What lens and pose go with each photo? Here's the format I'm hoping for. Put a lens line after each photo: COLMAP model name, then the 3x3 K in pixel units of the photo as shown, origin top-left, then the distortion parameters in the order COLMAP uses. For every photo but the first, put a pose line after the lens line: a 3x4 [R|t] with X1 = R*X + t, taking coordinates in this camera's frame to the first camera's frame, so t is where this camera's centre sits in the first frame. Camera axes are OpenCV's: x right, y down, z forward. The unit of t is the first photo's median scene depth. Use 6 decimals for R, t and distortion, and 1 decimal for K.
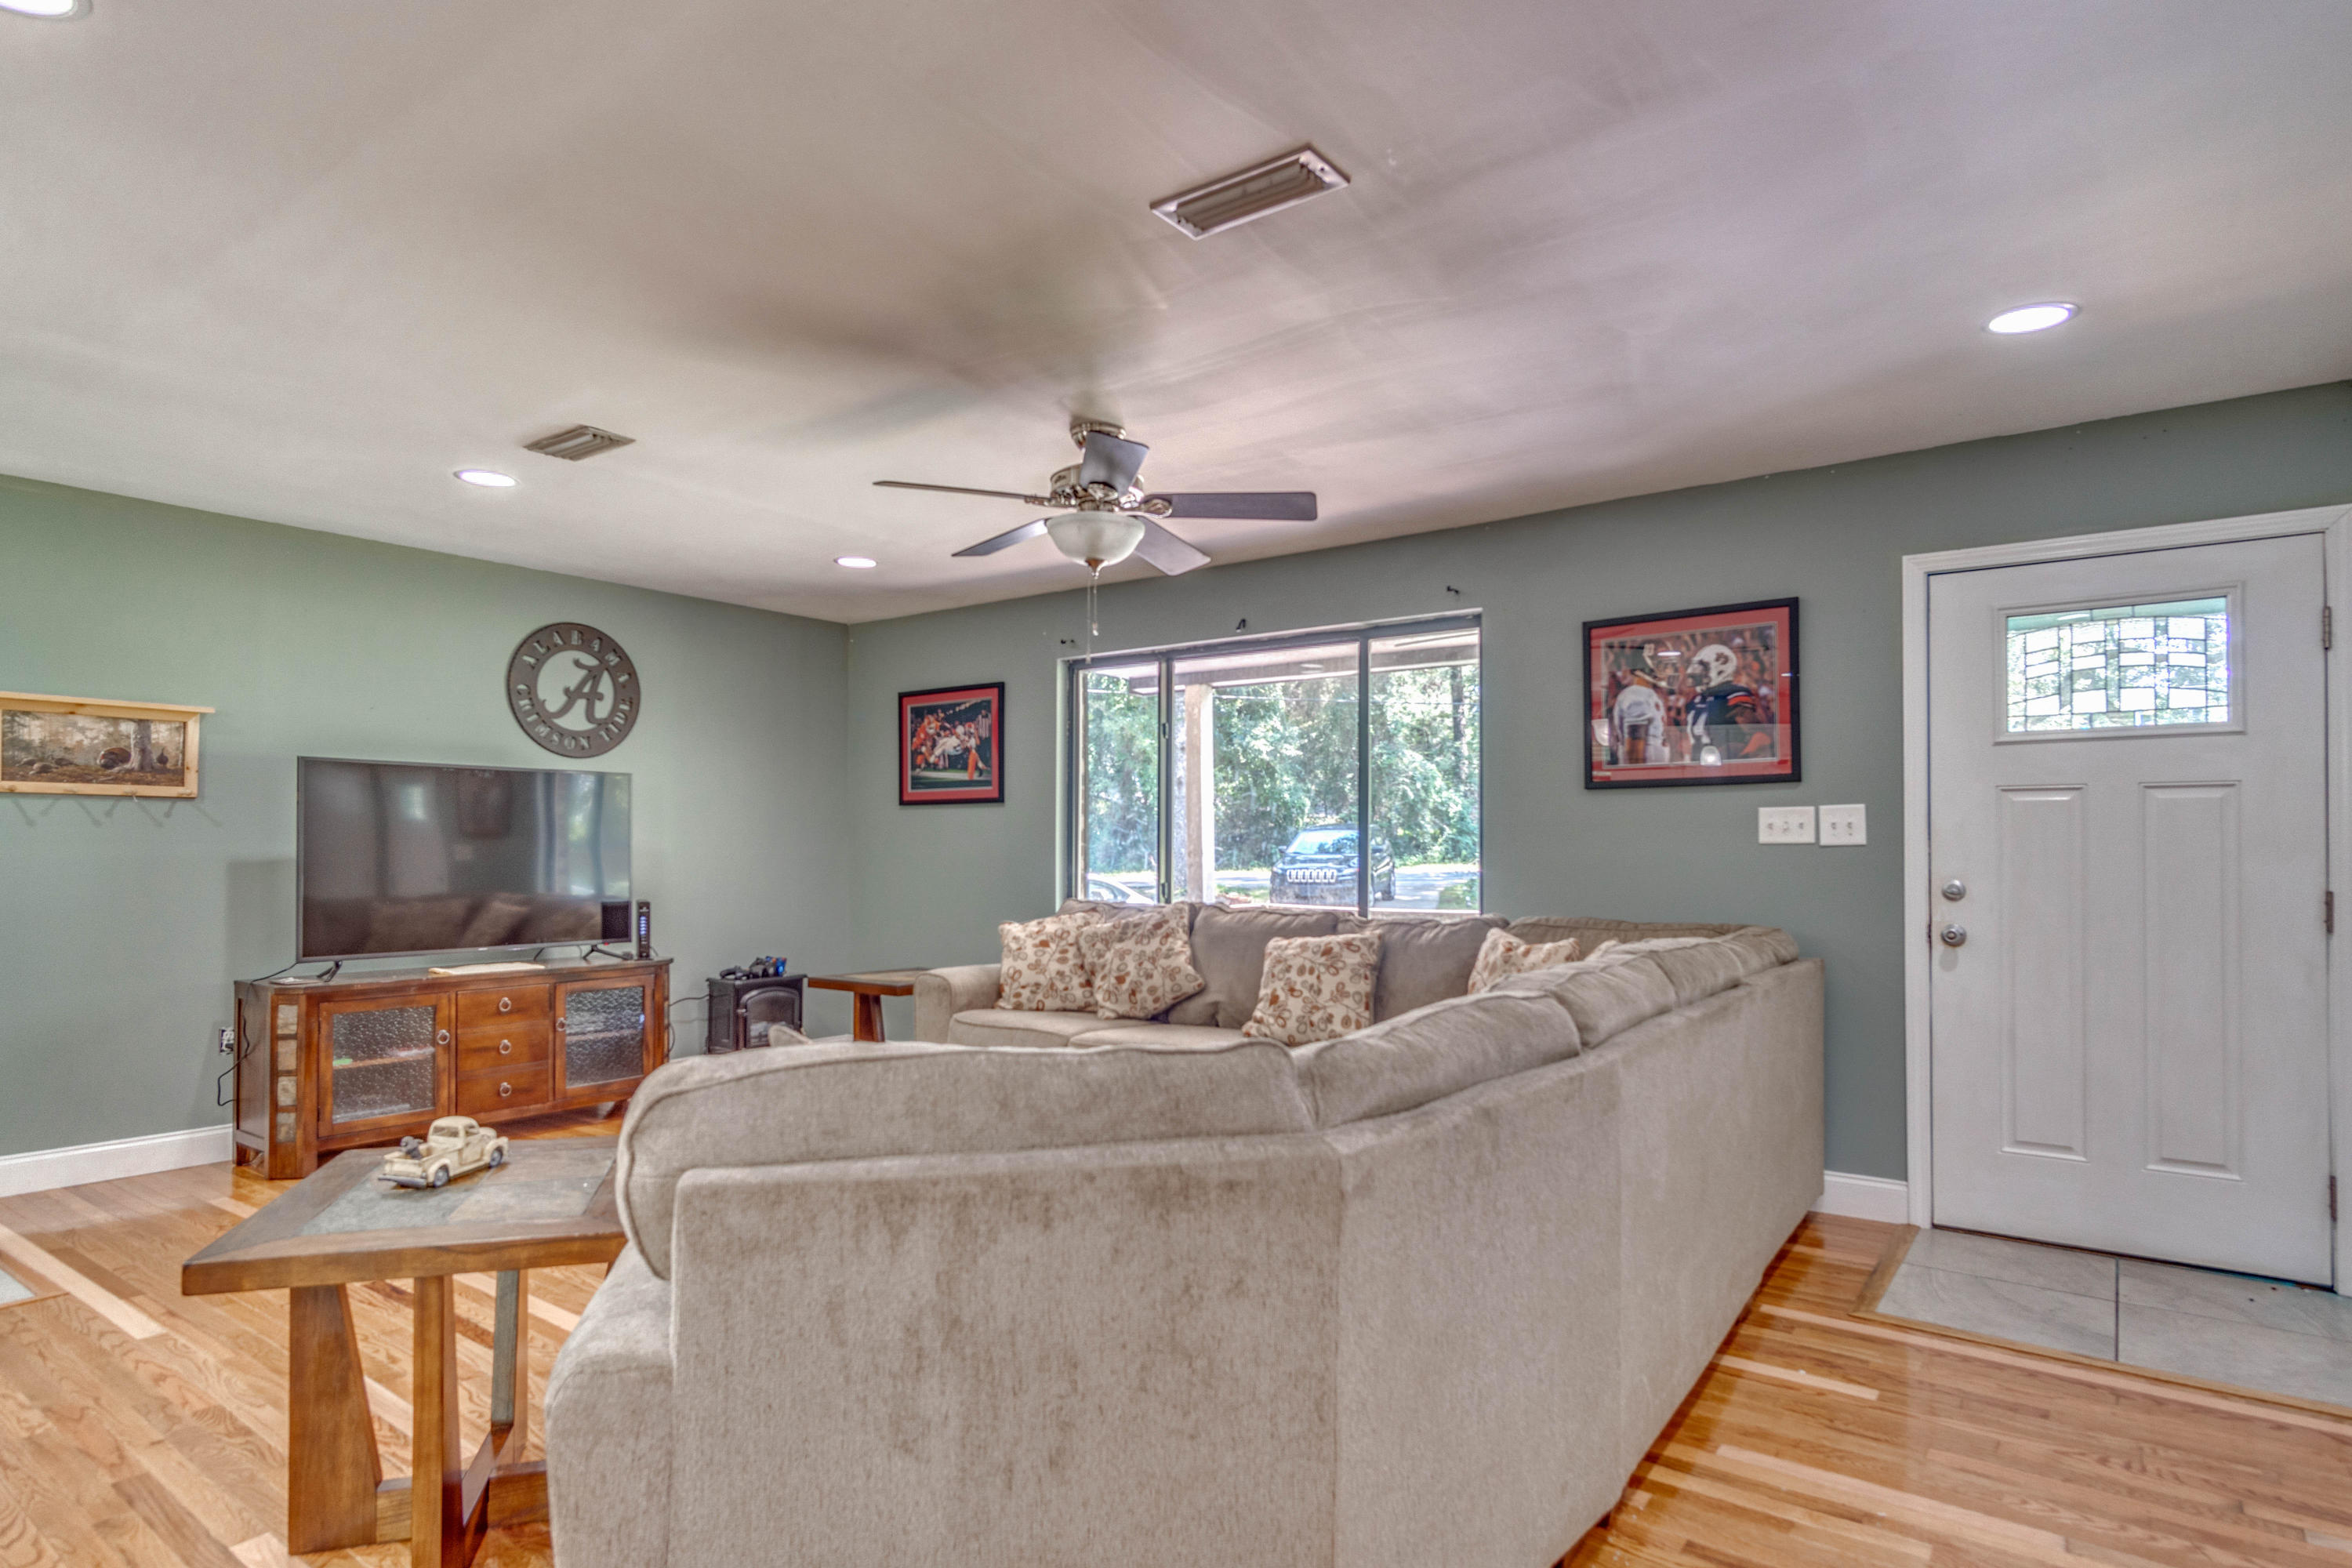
lens RADIAL K [[1273.0, 0, 1175.6], [0, 1273.0, 818.0], [0, 0, 1]] dist [0.012073, 0.000368]
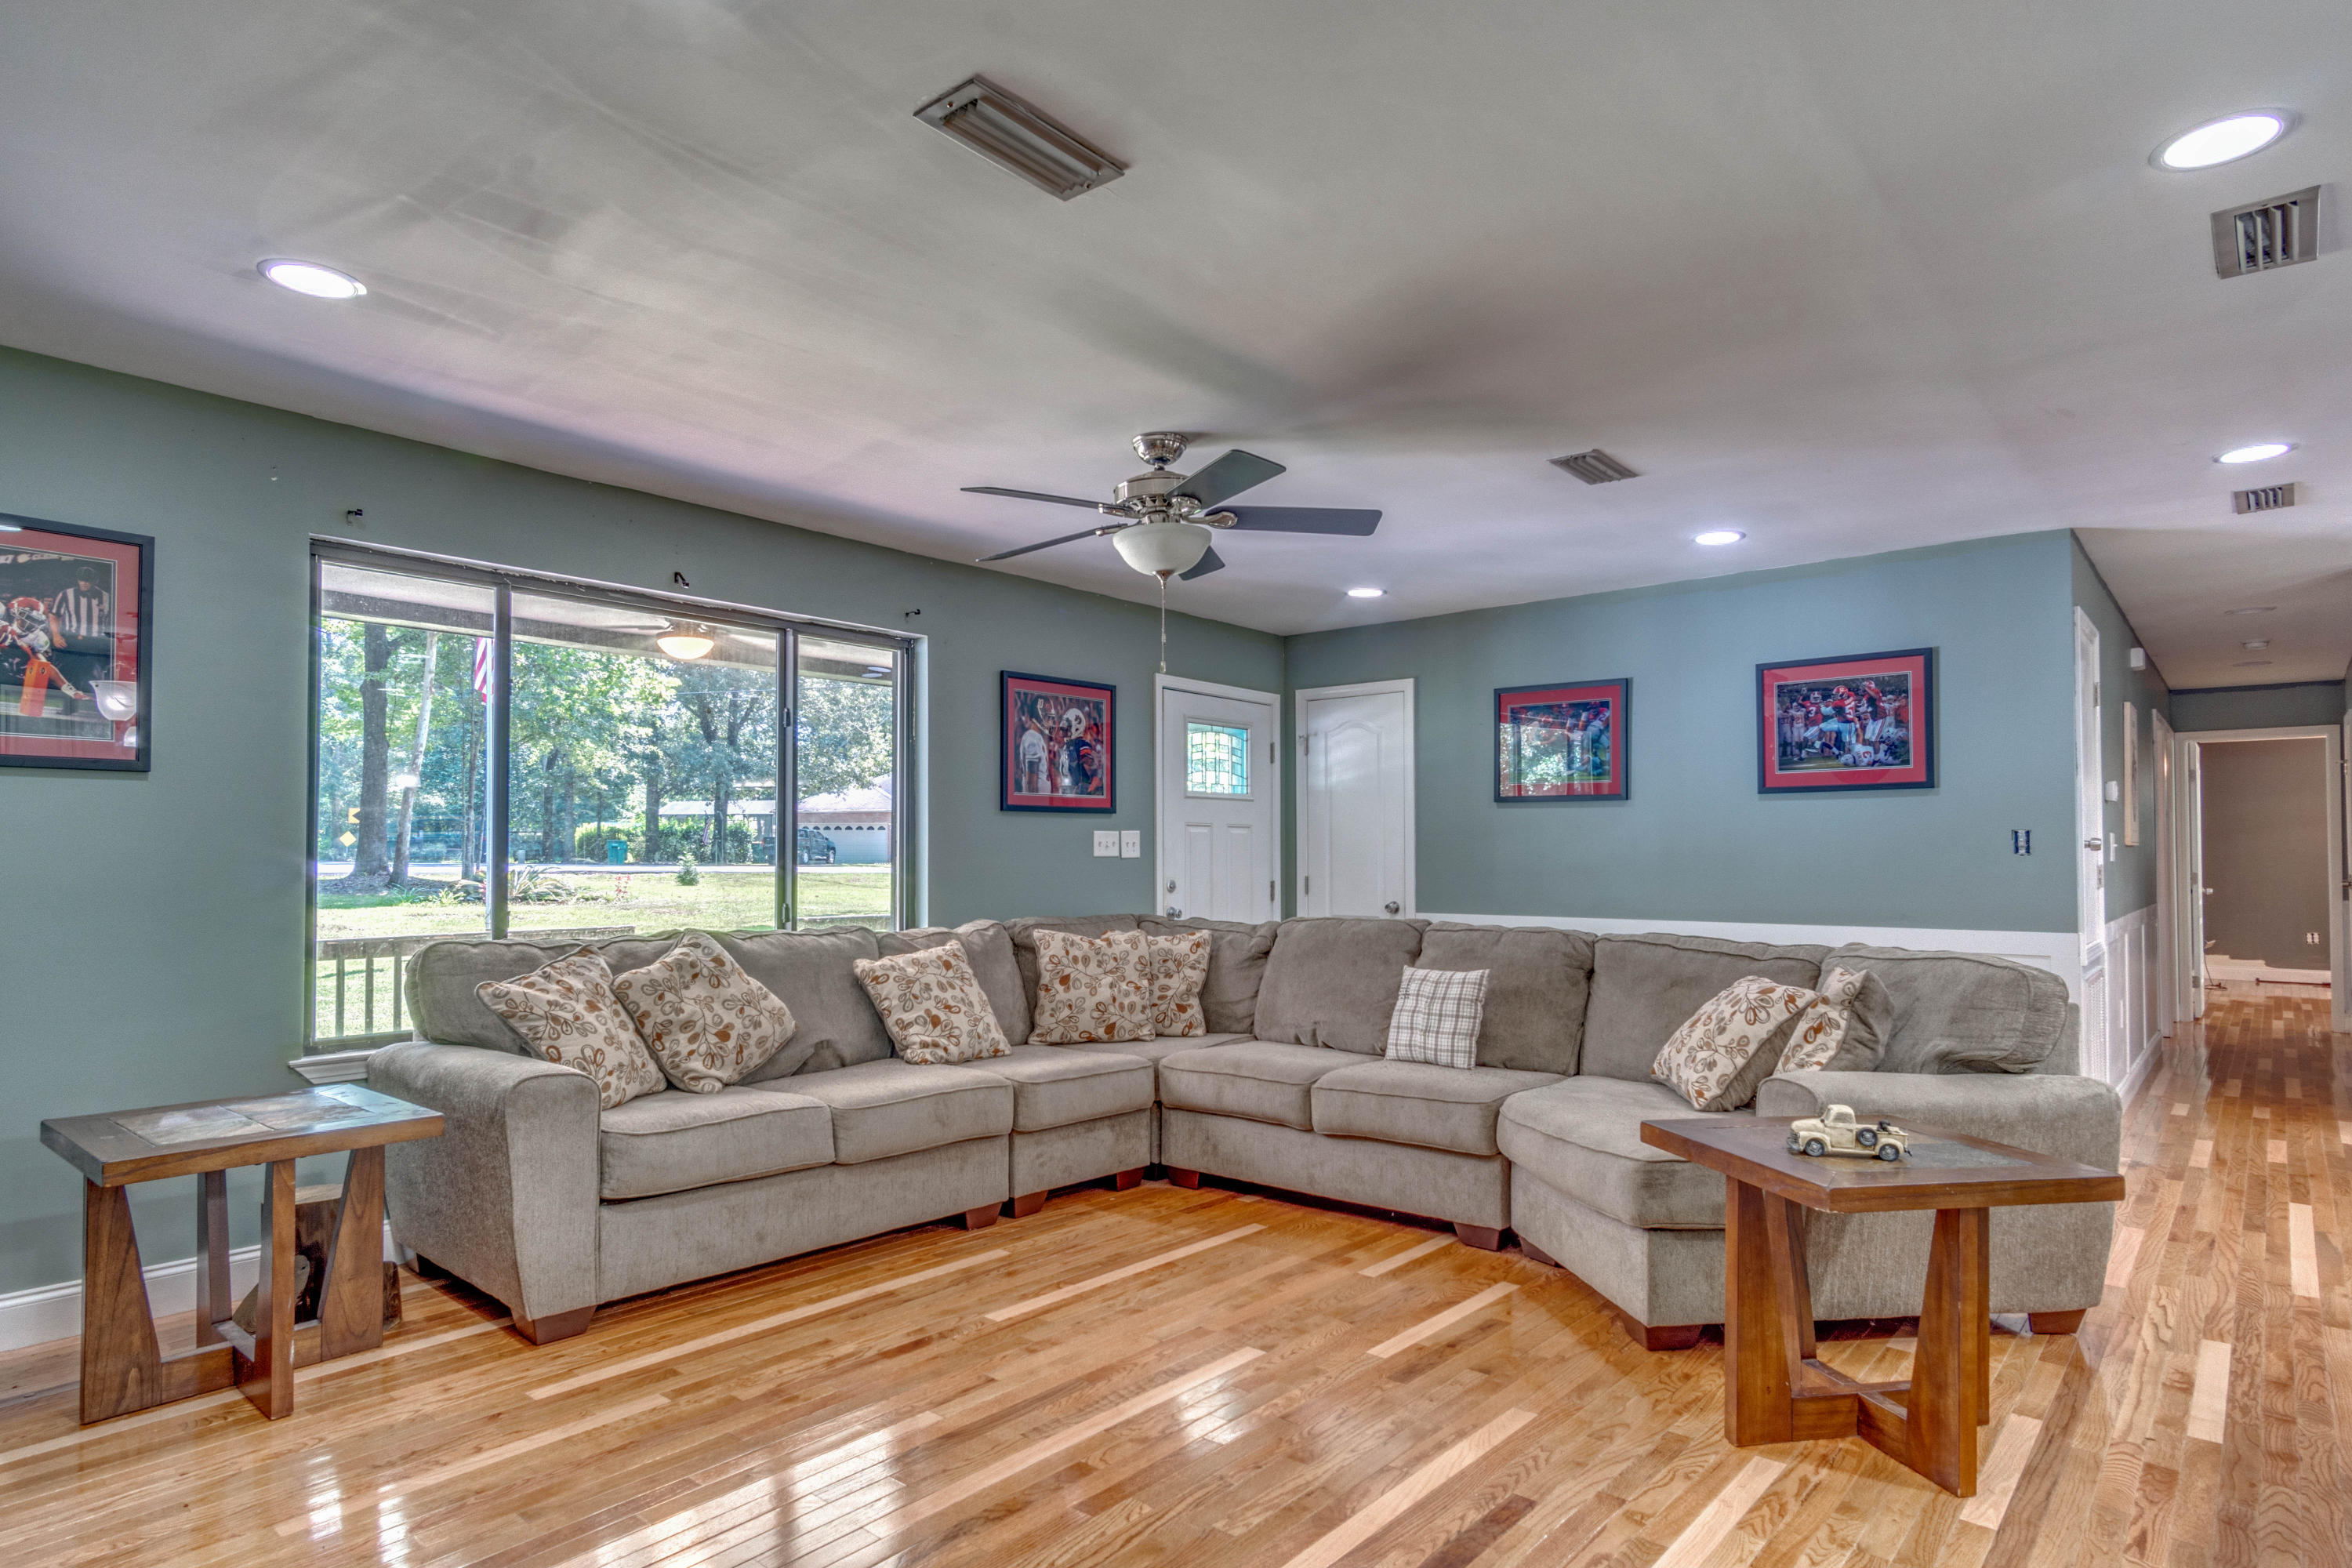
lens RADIAL K [[1245.0, 0, 1170.6], [0, 1245.0, 811.2], [0, 0, 1]] dist [0.002835, 0.001654]
pose [[0.083268, 0.041090, 0.995680, -0.842123], [-0.020499, 0.999009, -0.039513, 0.021311], [-0.996316, -0.017120, 0.084028, 0.761032]]
